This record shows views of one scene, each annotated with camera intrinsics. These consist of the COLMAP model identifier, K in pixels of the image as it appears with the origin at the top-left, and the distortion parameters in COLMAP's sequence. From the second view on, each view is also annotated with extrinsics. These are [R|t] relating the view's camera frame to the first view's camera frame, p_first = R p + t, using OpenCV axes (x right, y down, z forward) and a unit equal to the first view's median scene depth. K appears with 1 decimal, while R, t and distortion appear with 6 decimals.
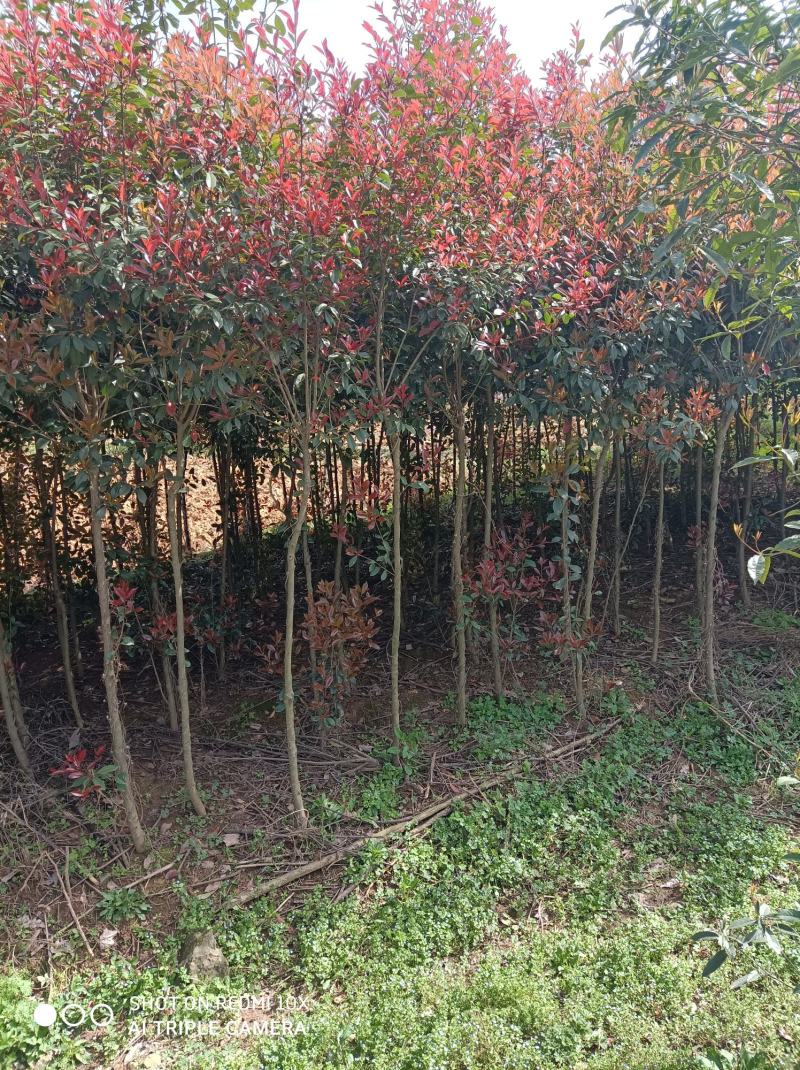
lens RADIAL K [[786.5, 0, 400.7], [0, 786.5, 530.5], [0, 0, 1]] dist [0.101375, -0.150626]
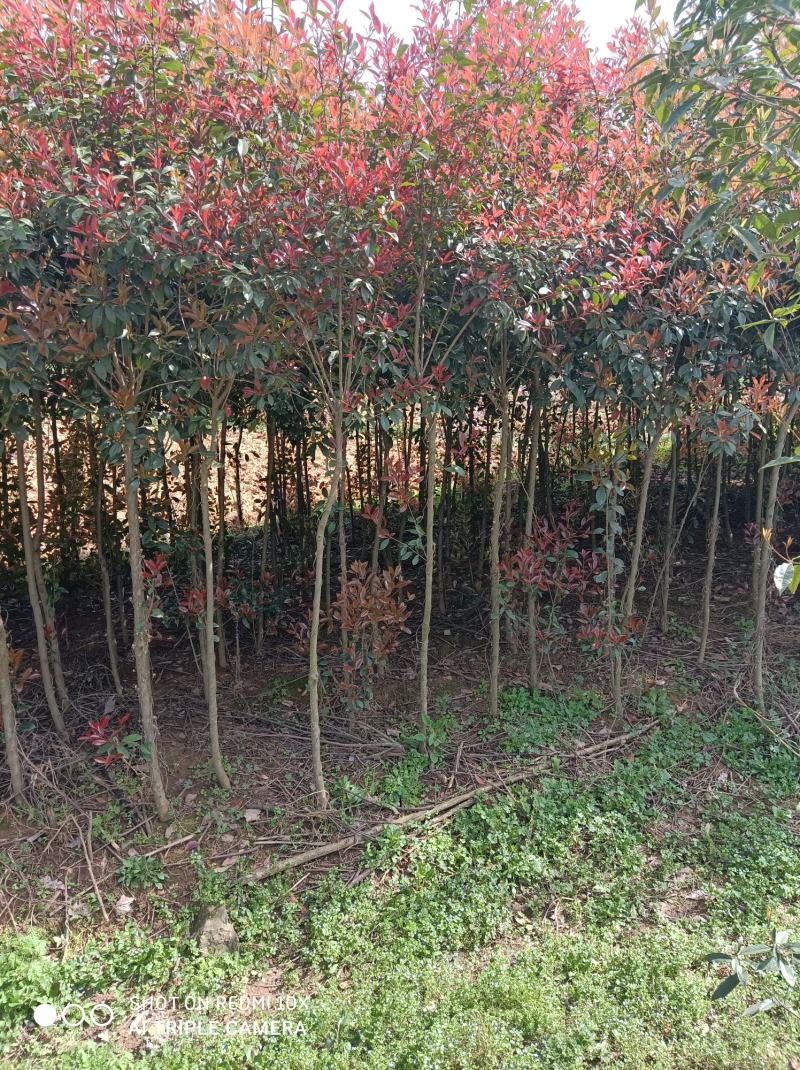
lens RADIAL K [[786.5, 0, 400.7], [0, 786.5, 530.5], [0, 0, 1]] dist [0.101375, -0.150626]
pose [[0.996018, 0.045169, -0.076862, 0.036637], [-0.043238, 0.998710, 0.026609, -0.005438], [0.077965, -0.023180, 0.996687, 0.024909]]
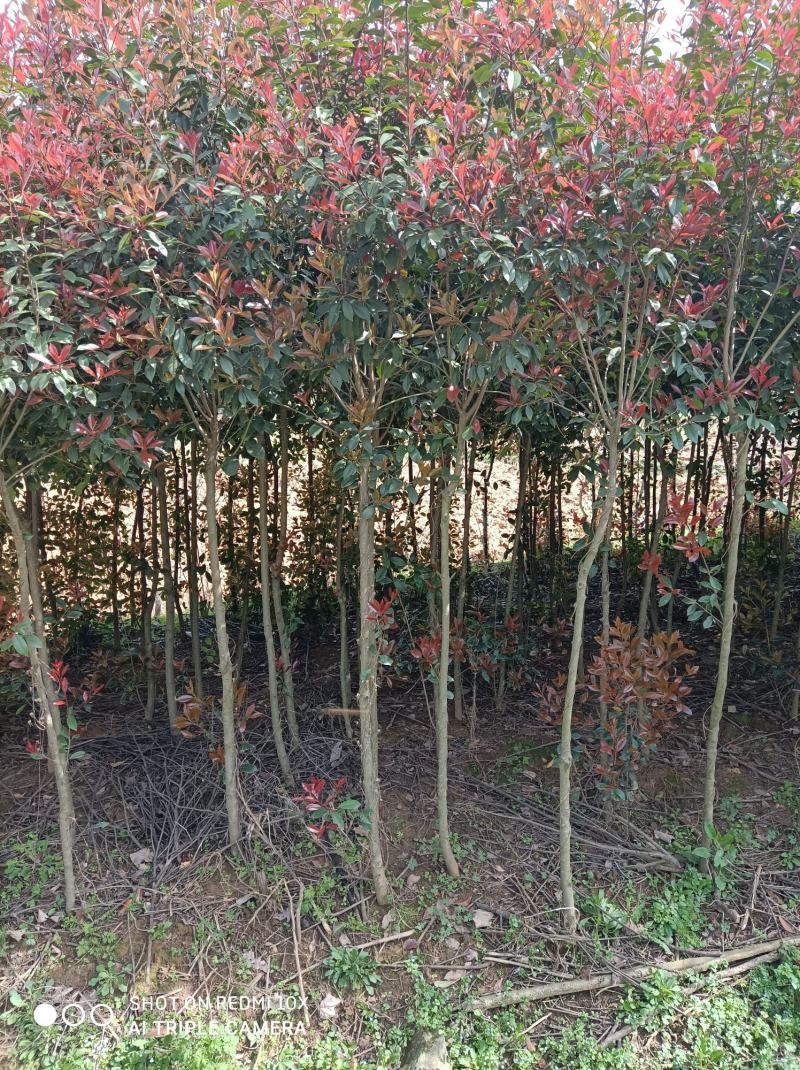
lens RADIAL K [[786.5, 0, 400.7], [0, 786.5, 530.5], [0, 0, 1]] dist [0.101375, -0.150626]
pose [[0.921833, 0.082539, -0.378697, -0.011979], [-0.088018, 0.996115, 0.002855, -0.006810], [0.377461, 0.030700, 0.925516, 0.203219]]
